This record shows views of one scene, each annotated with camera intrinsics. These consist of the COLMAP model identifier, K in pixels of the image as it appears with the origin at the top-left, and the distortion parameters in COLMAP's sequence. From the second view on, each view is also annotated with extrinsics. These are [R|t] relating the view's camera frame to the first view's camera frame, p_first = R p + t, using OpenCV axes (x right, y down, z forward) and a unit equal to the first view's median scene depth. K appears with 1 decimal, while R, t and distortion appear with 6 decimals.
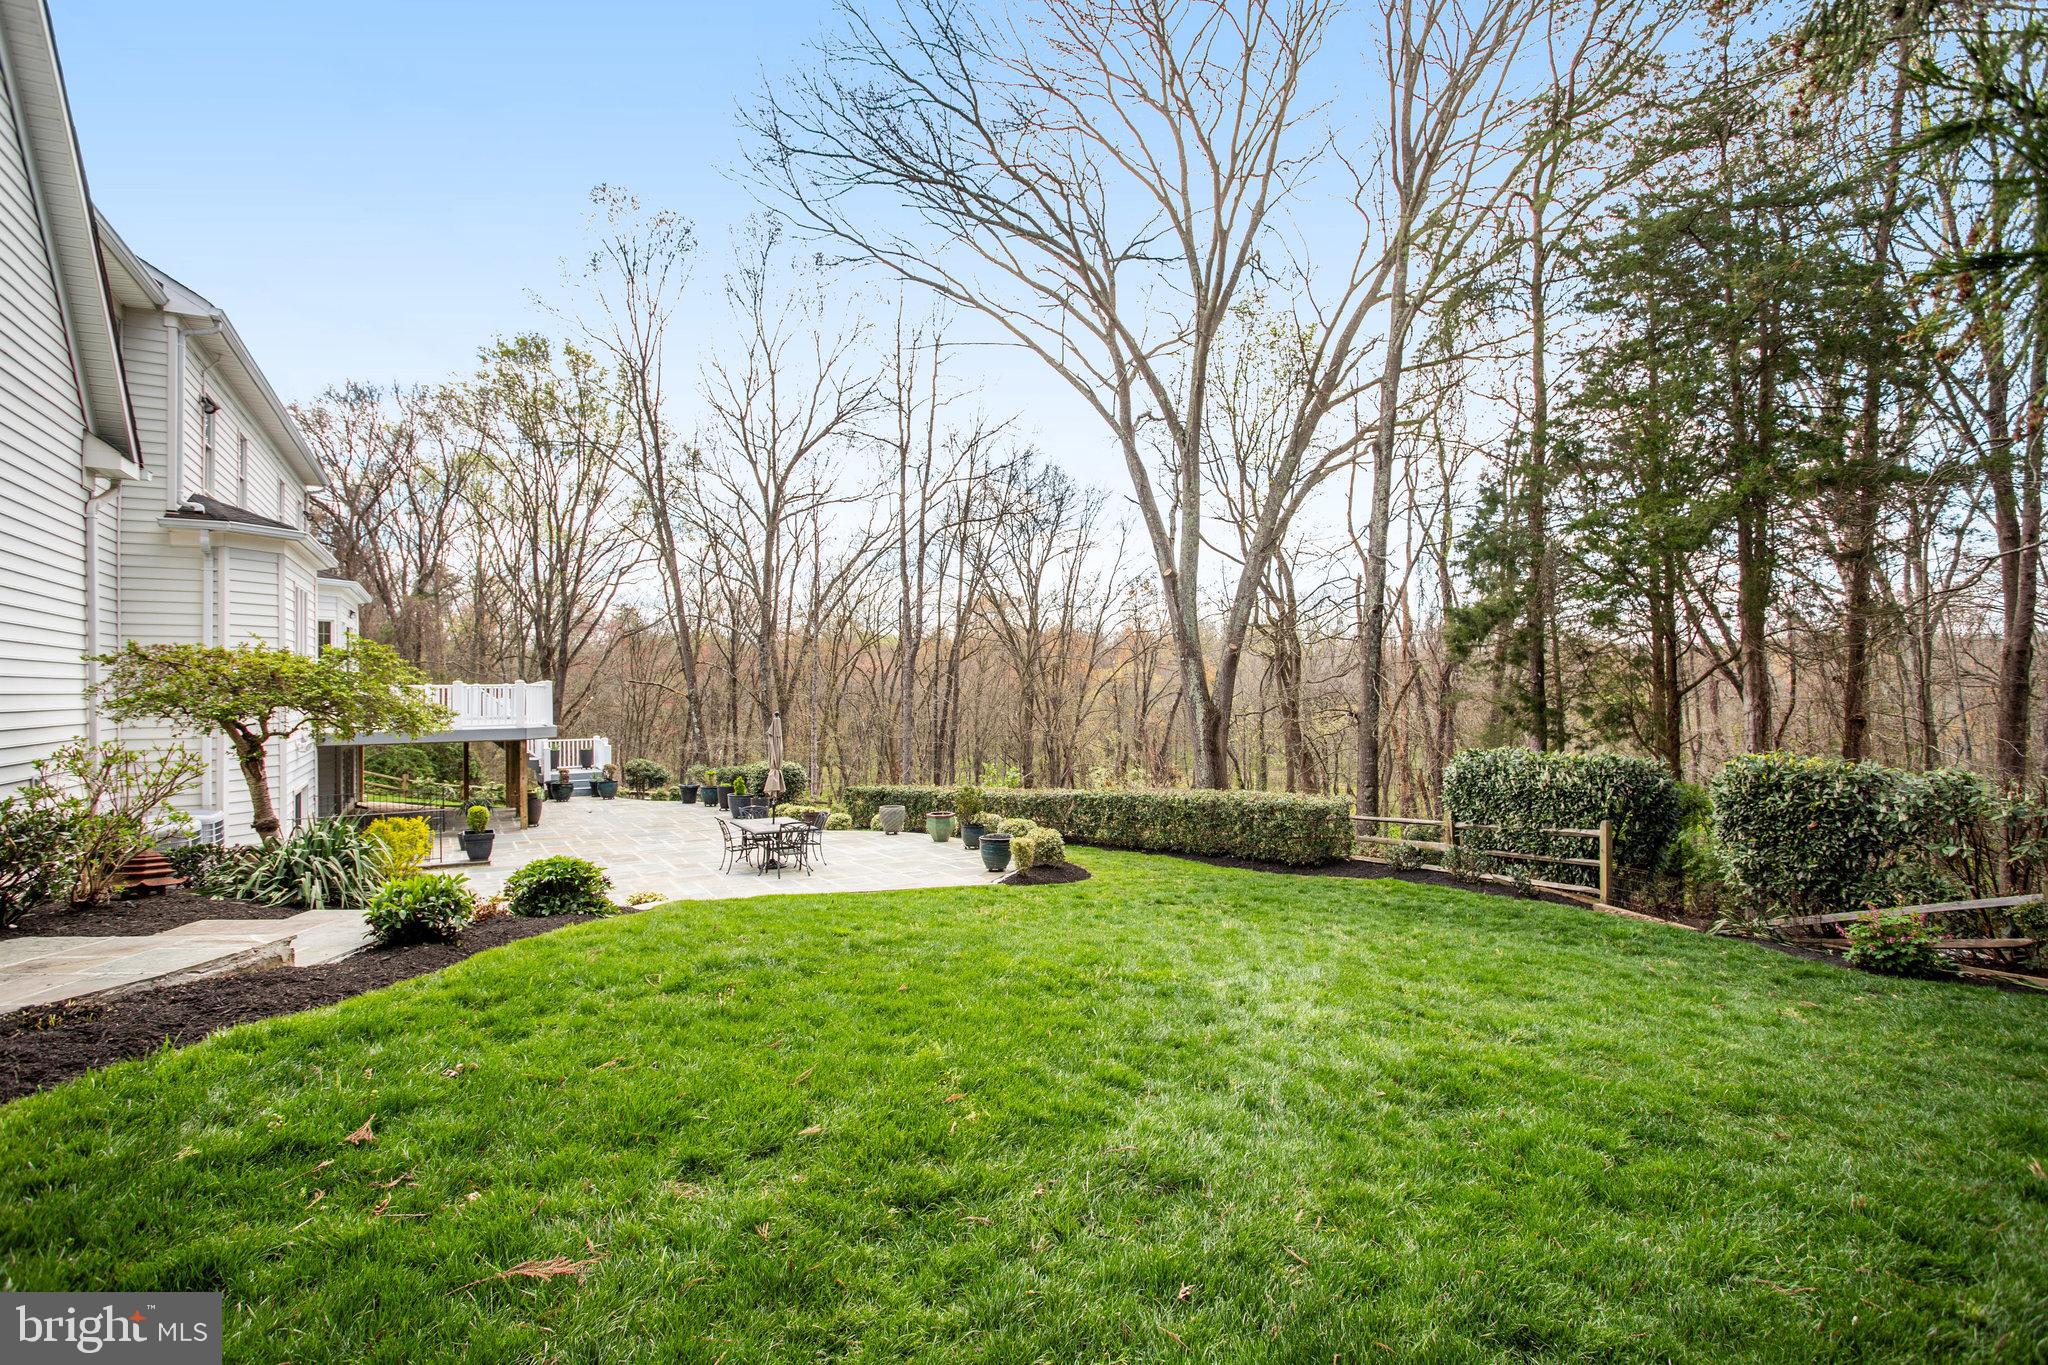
lens RADIAL K [[1027.5, 0, 1024.0], [0, 1027.5, 682.5], [0, 0, 1]] dist [-0.000506, -0.000721]
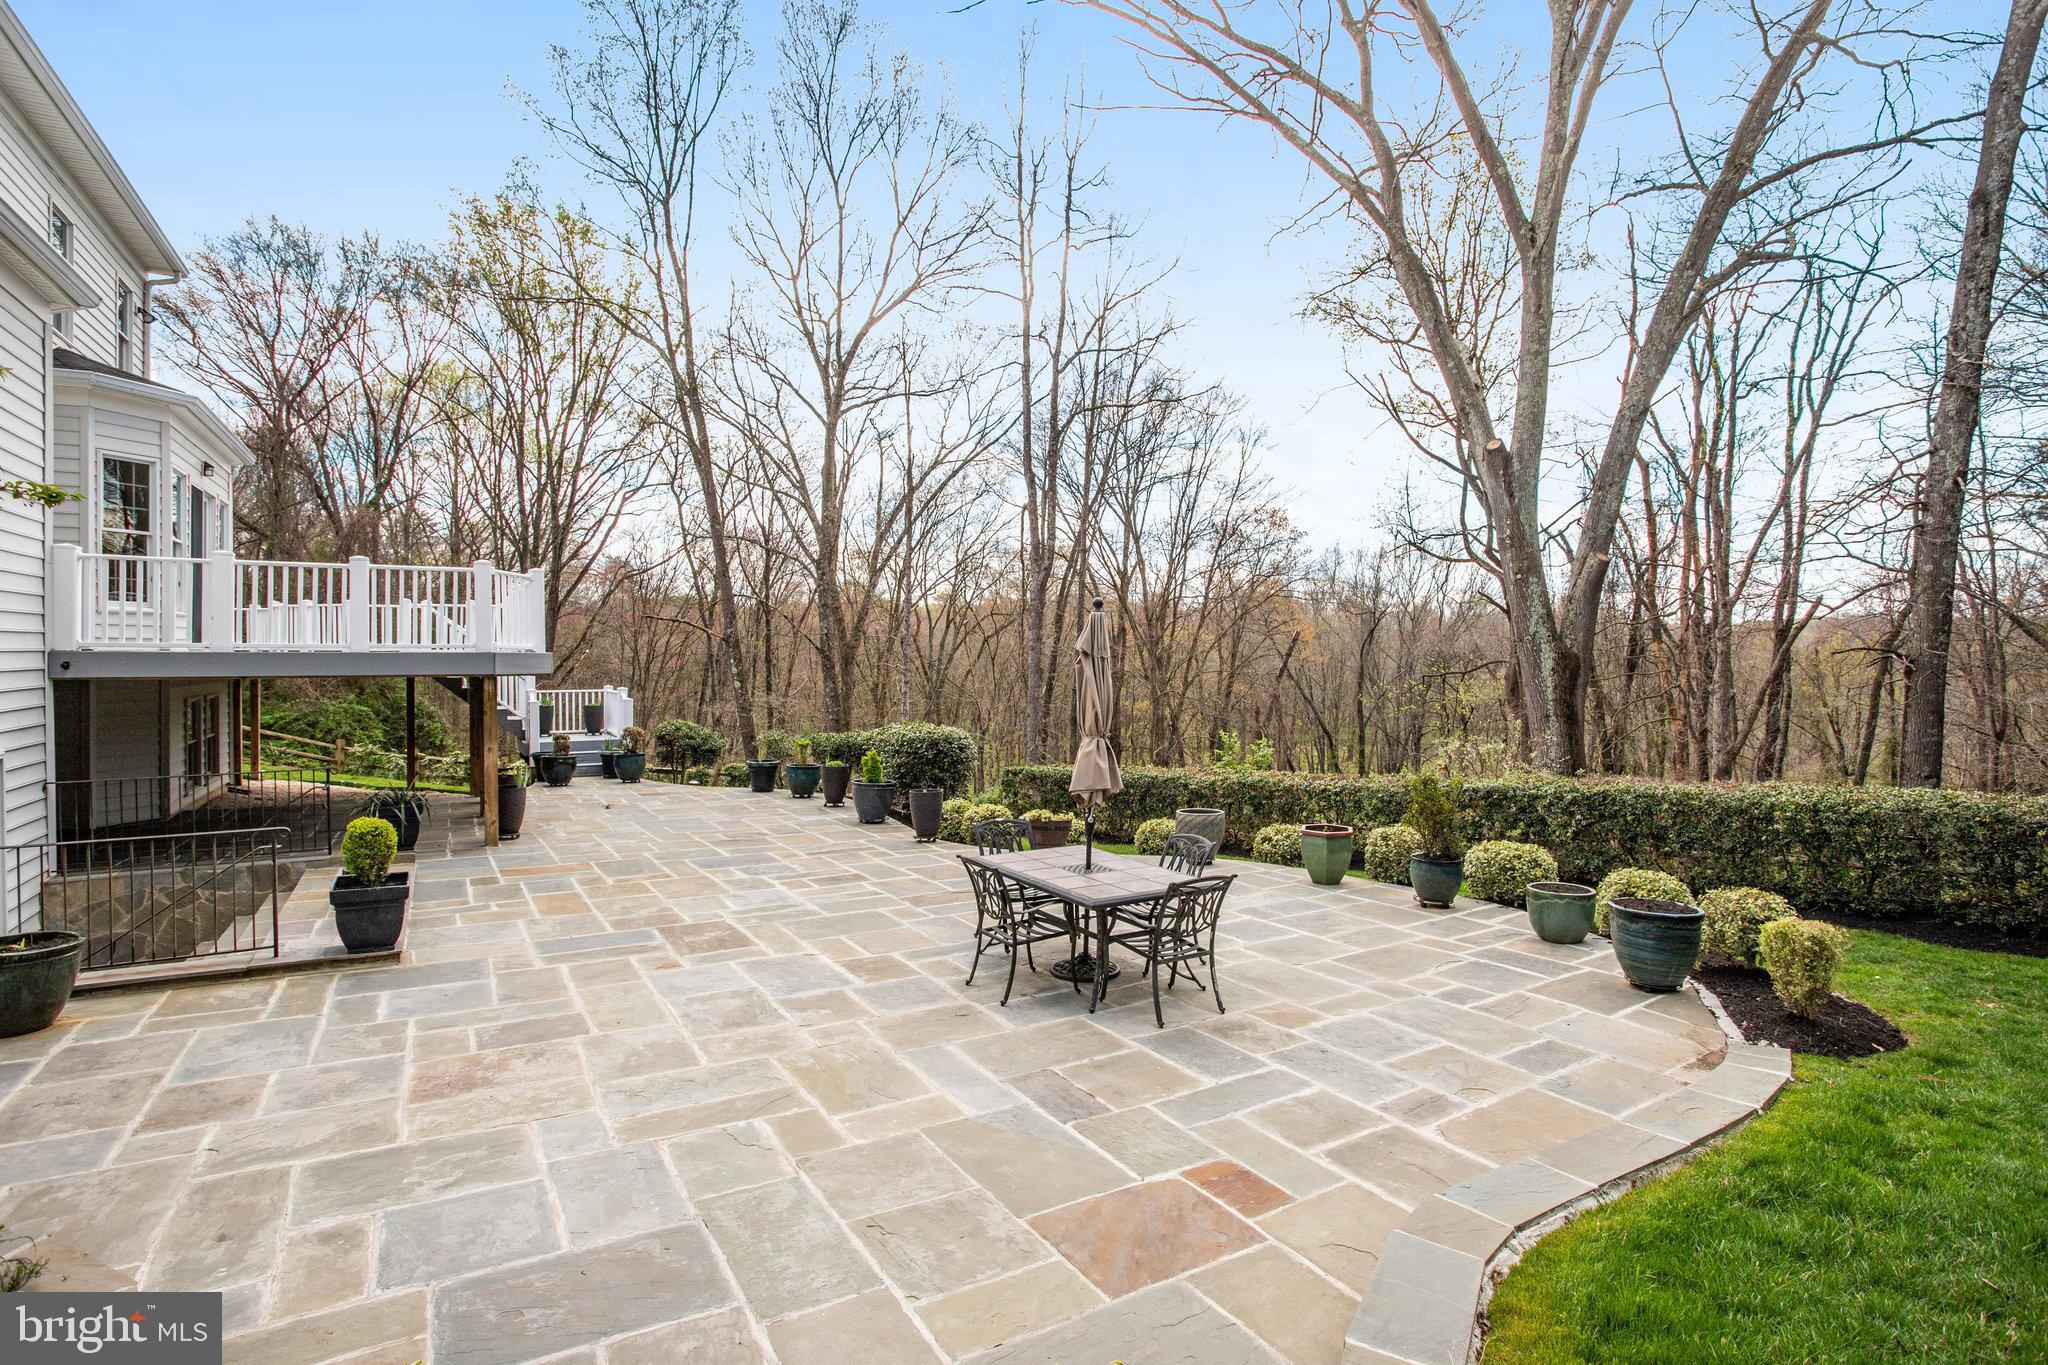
lens RADIAL K [[1004.1, 0, 1024.0], [0, 1004.1, 682.5], [0, 0, 1]] dist [-0.025537, 0.001097]
pose [[0.999674, 0.012409, 0.022299, -0.137009], [-0.012947, 0.999625, 0.024143, 0.026276], [-0.021991, -0.024424, 0.999460, 0.294052]]
